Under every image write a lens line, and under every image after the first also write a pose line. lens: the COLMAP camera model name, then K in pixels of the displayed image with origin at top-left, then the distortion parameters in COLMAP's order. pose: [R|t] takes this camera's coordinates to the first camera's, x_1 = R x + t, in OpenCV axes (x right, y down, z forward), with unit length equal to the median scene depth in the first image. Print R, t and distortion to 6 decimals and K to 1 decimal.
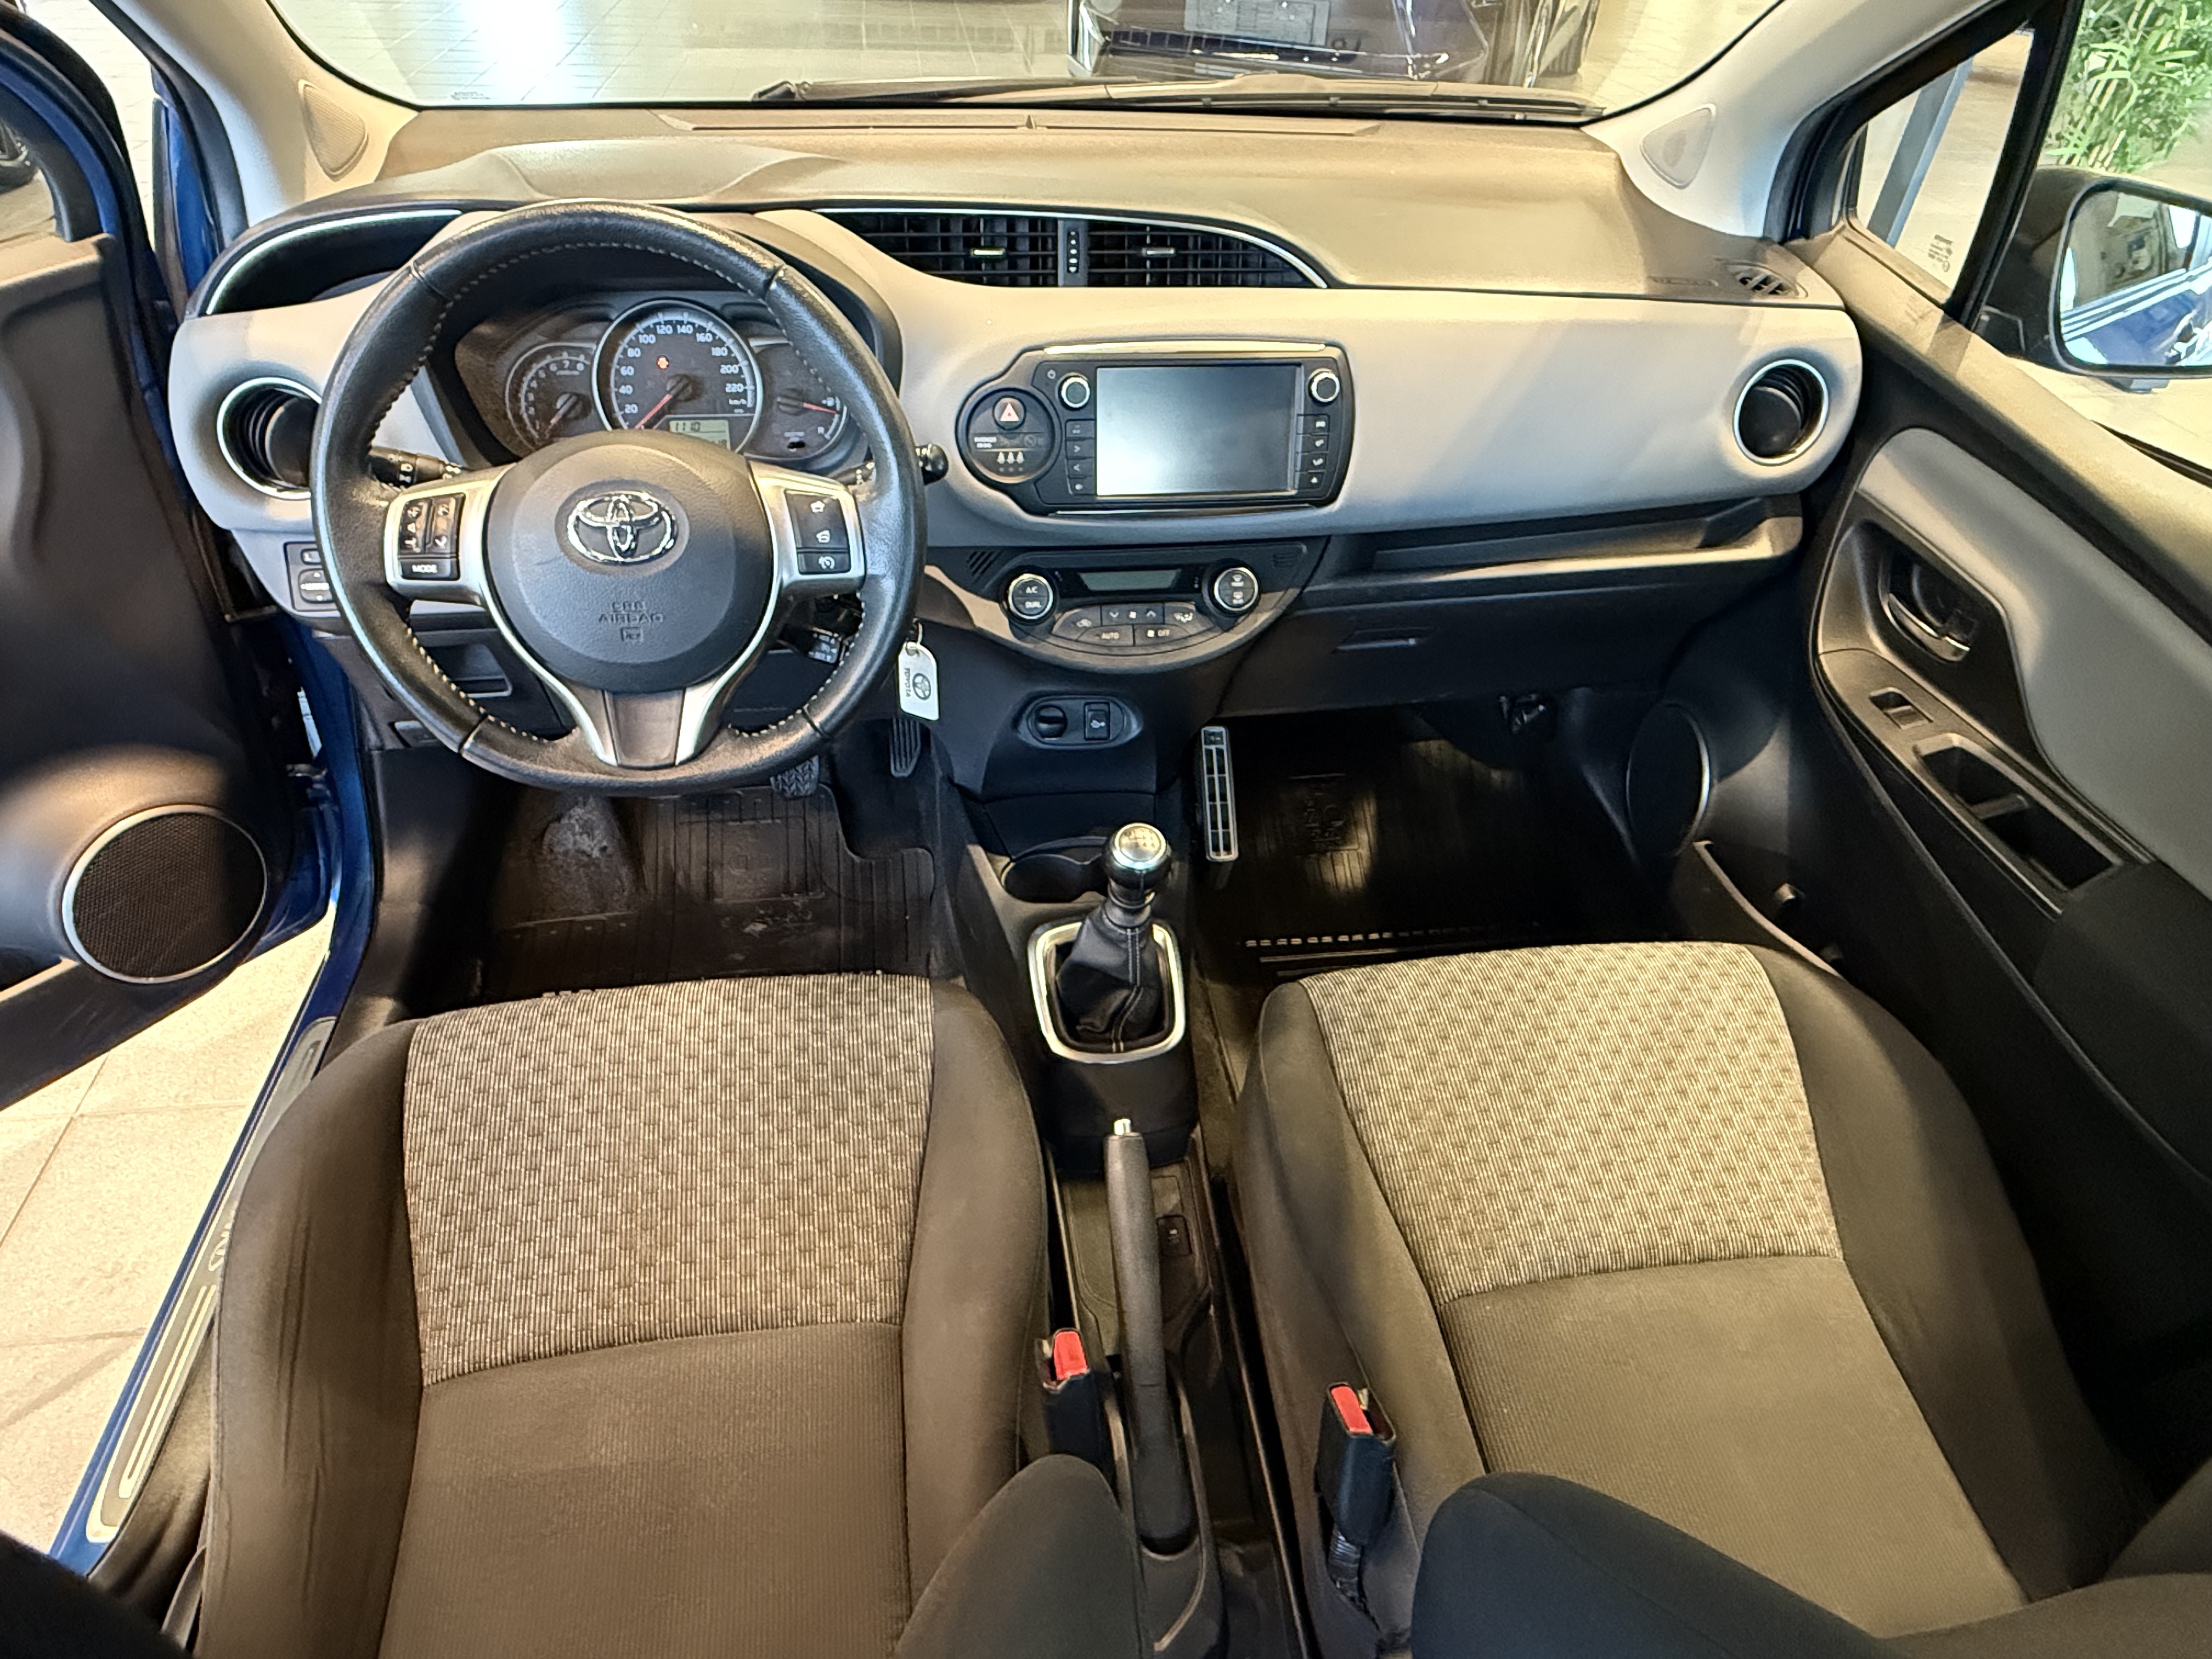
lens RADIAL K [[1280.5, 0, 1094.1], [0, 1280.5, 834.5], [0, 0, 1]] dist [0.000781, -0.001653]
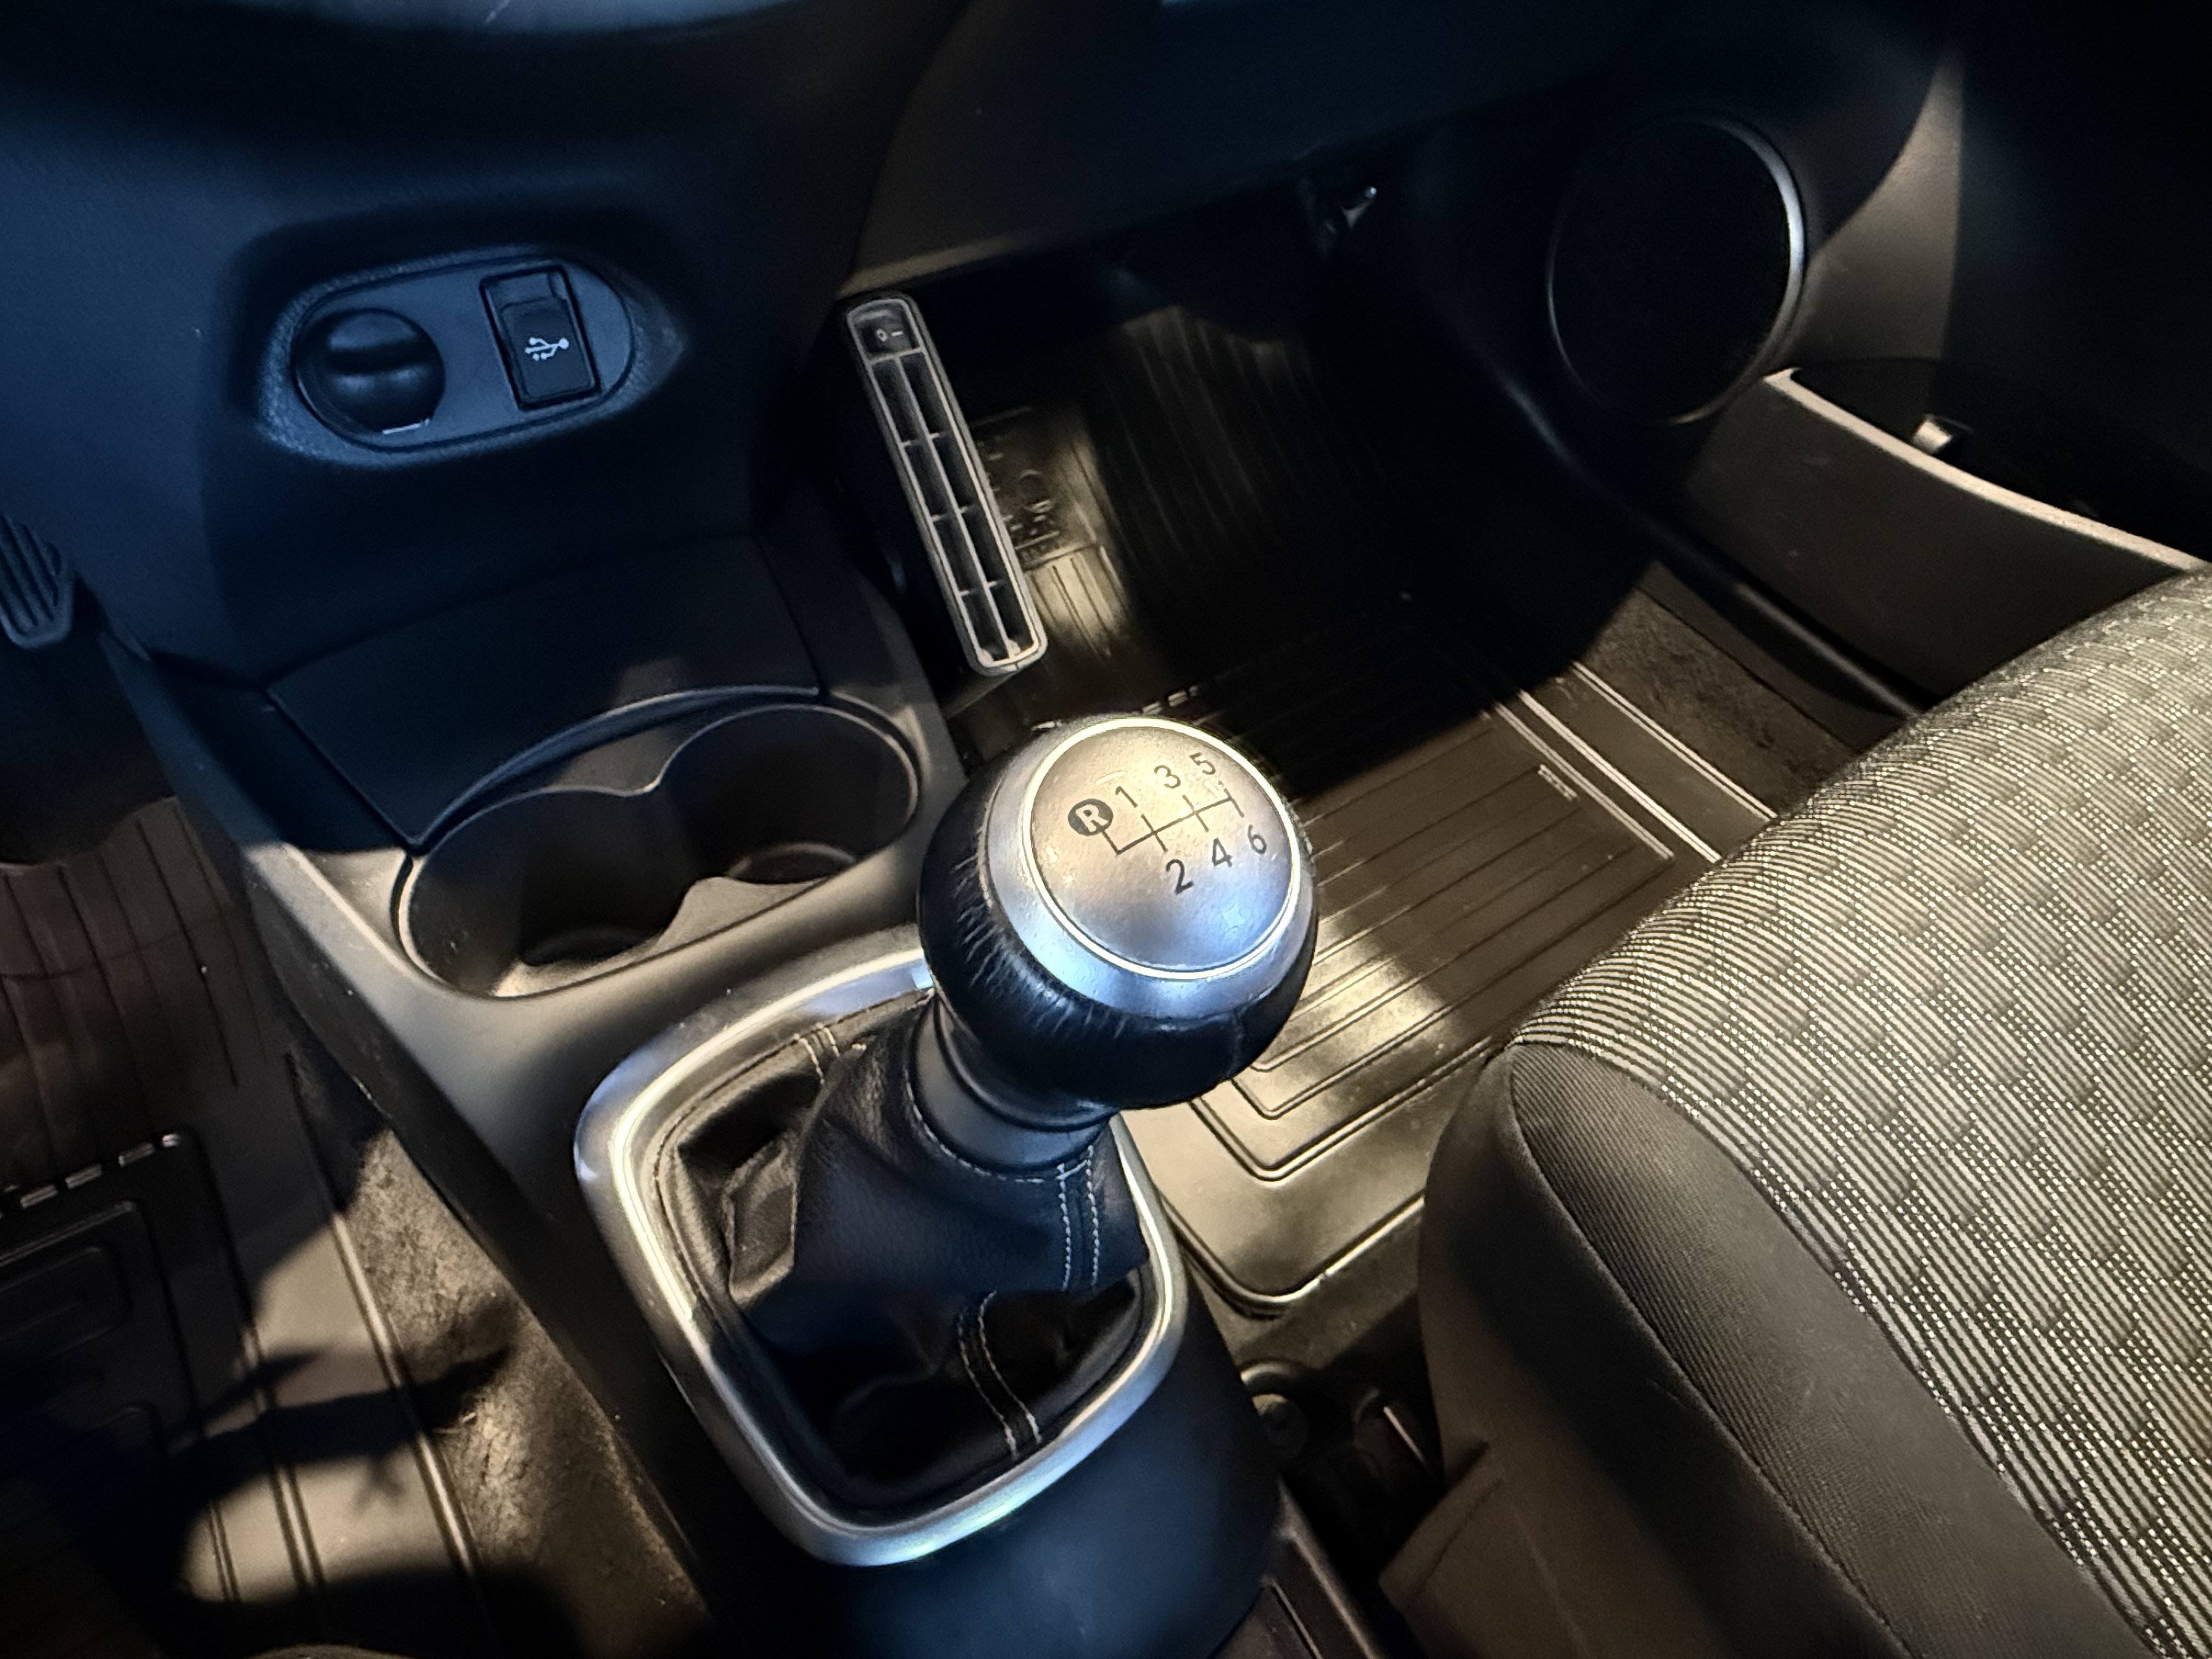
lens RADIAL K [[1280.5, 0, 1028.7], [0, 1280.5, 829.3], [0, 0, 1]] dist [0.000781, -0.001653]
pose [[0.899300, -0.312885, 0.305553, -0.026531], [0.235446, 0.935163, 0.264641, -0.038381], [-0.368544, -0.166050, 0.914660, 0.779629]]
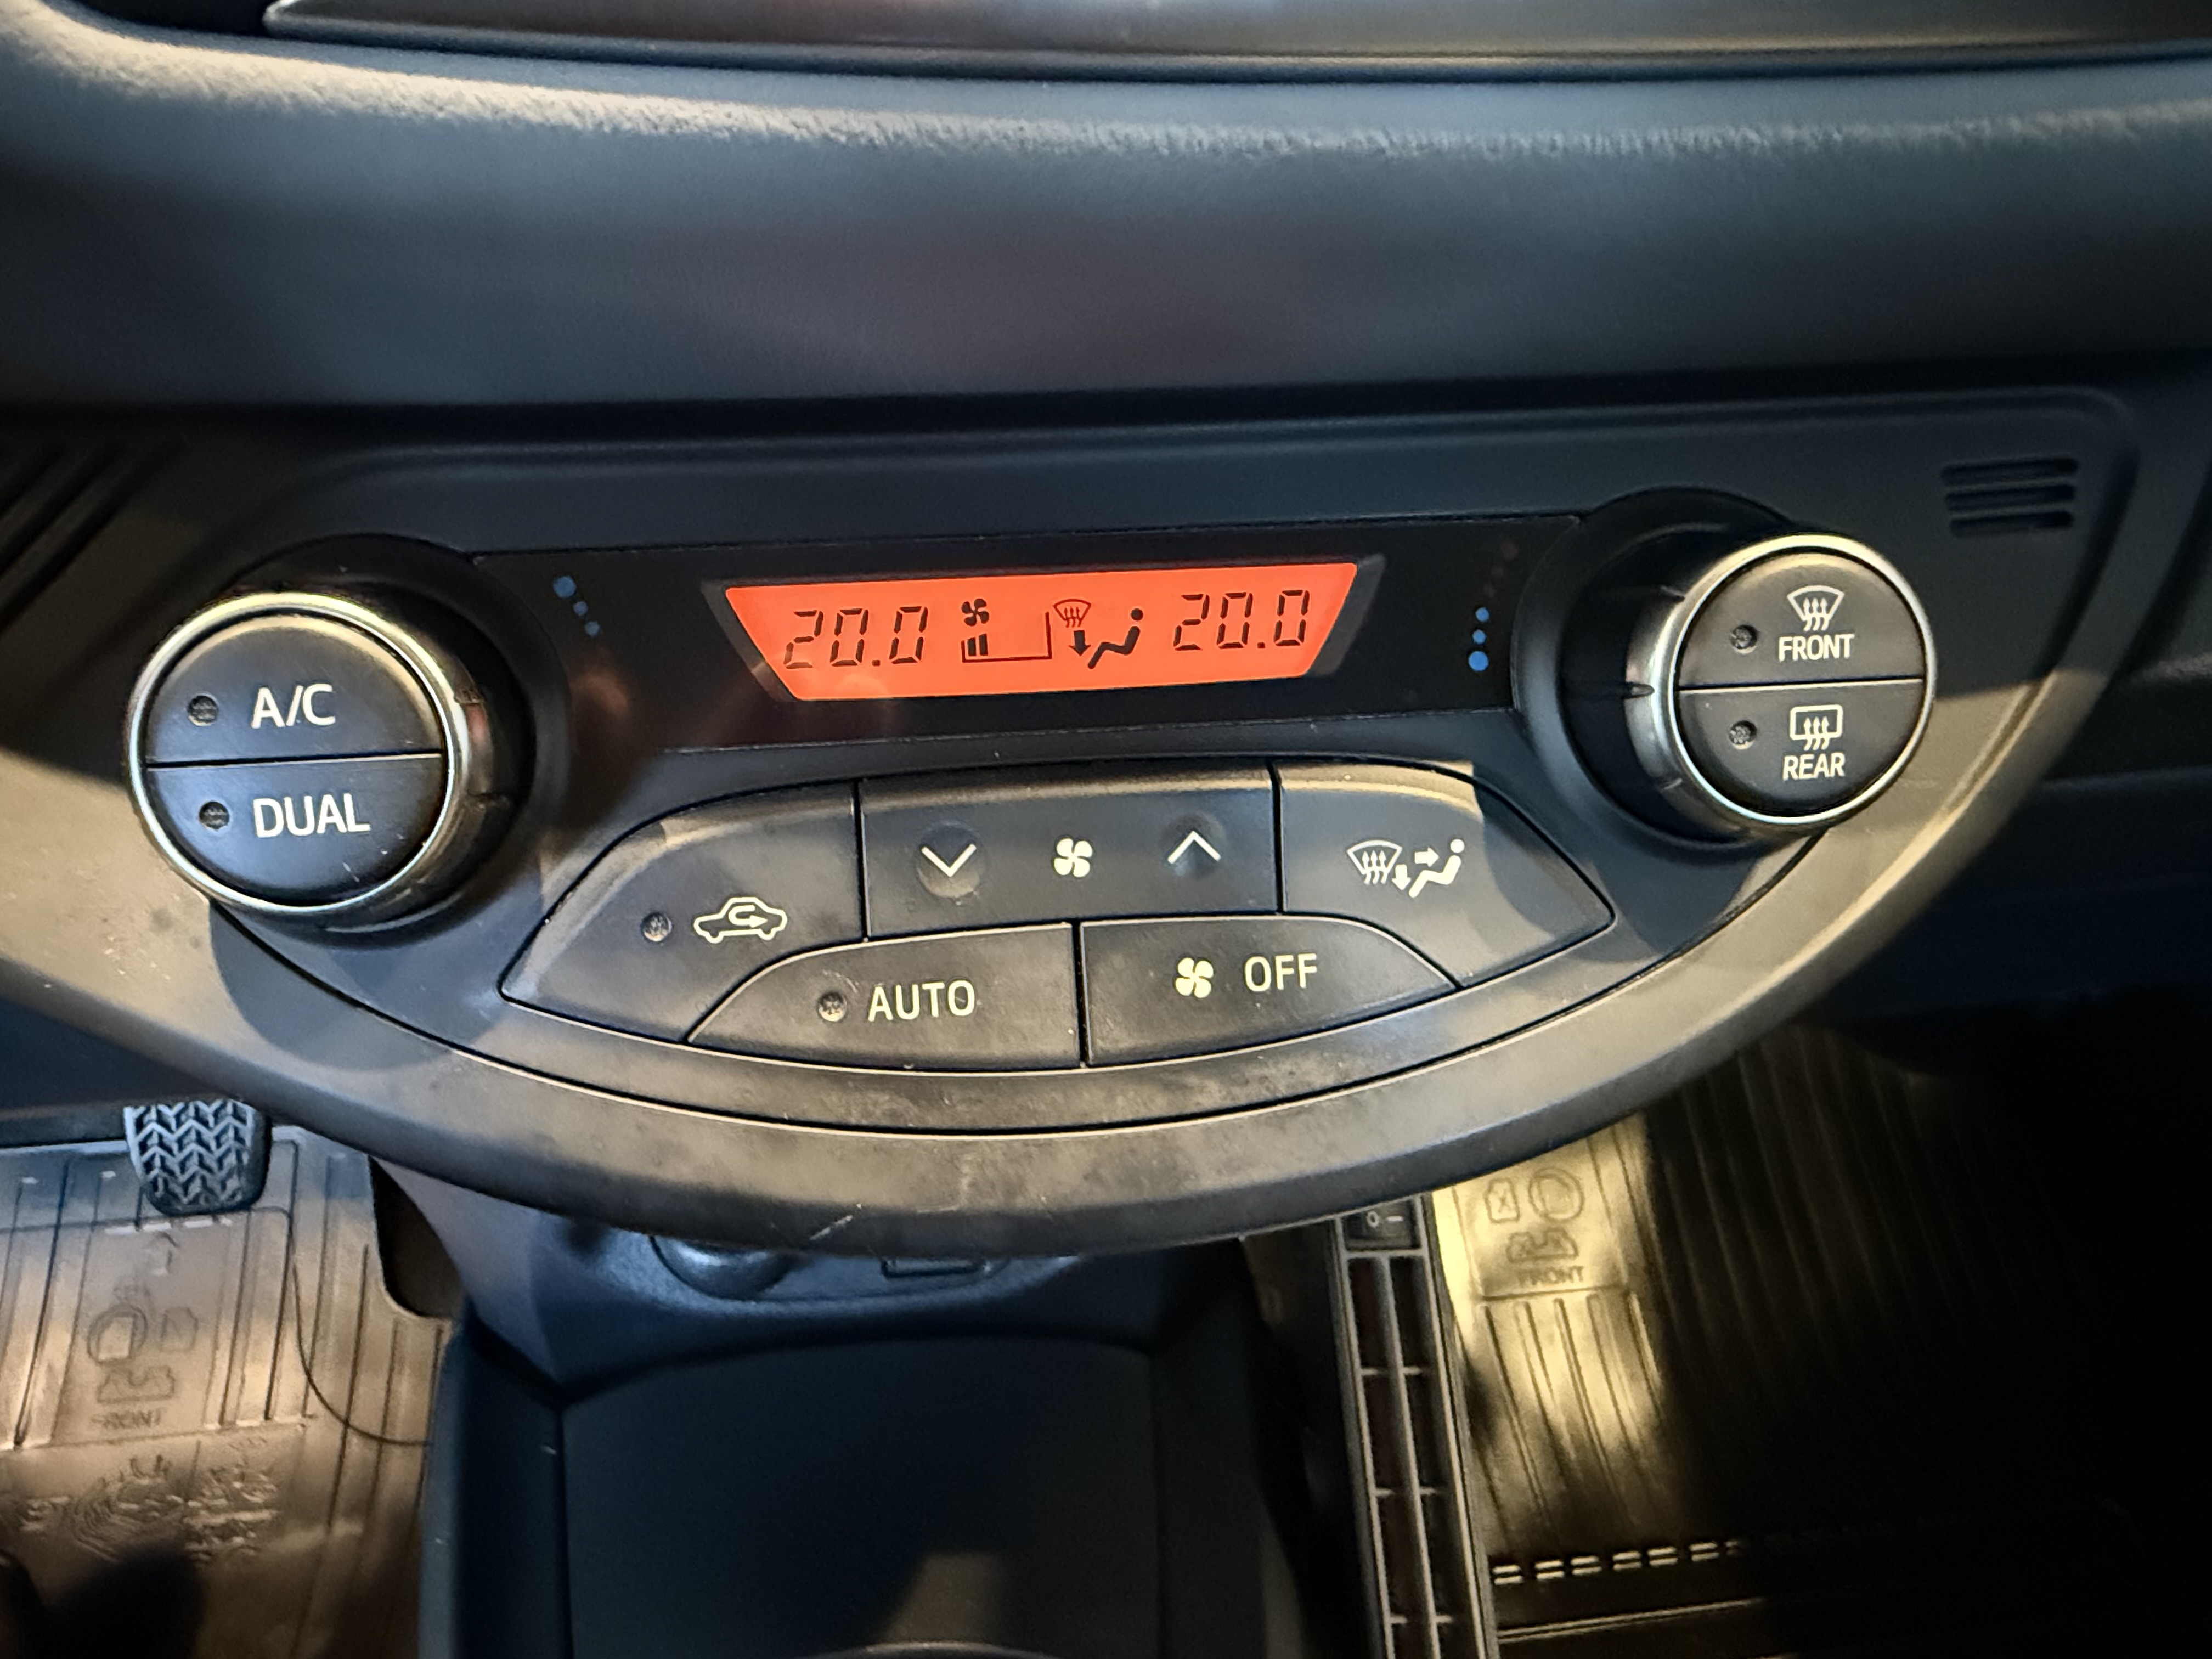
lens RADIAL K [[1280.5, 0, 982.8], [0, 1280.5, 829.9], [0, 0, 1]] dist [0.000781, -0.001653]
pose [[0.999252, -0.005239, -0.038306, 0.026737], [0.003072, 0.998403, -0.056413, -0.173245], [0.038540, 0.056253, 0.997672, 0.884807]]
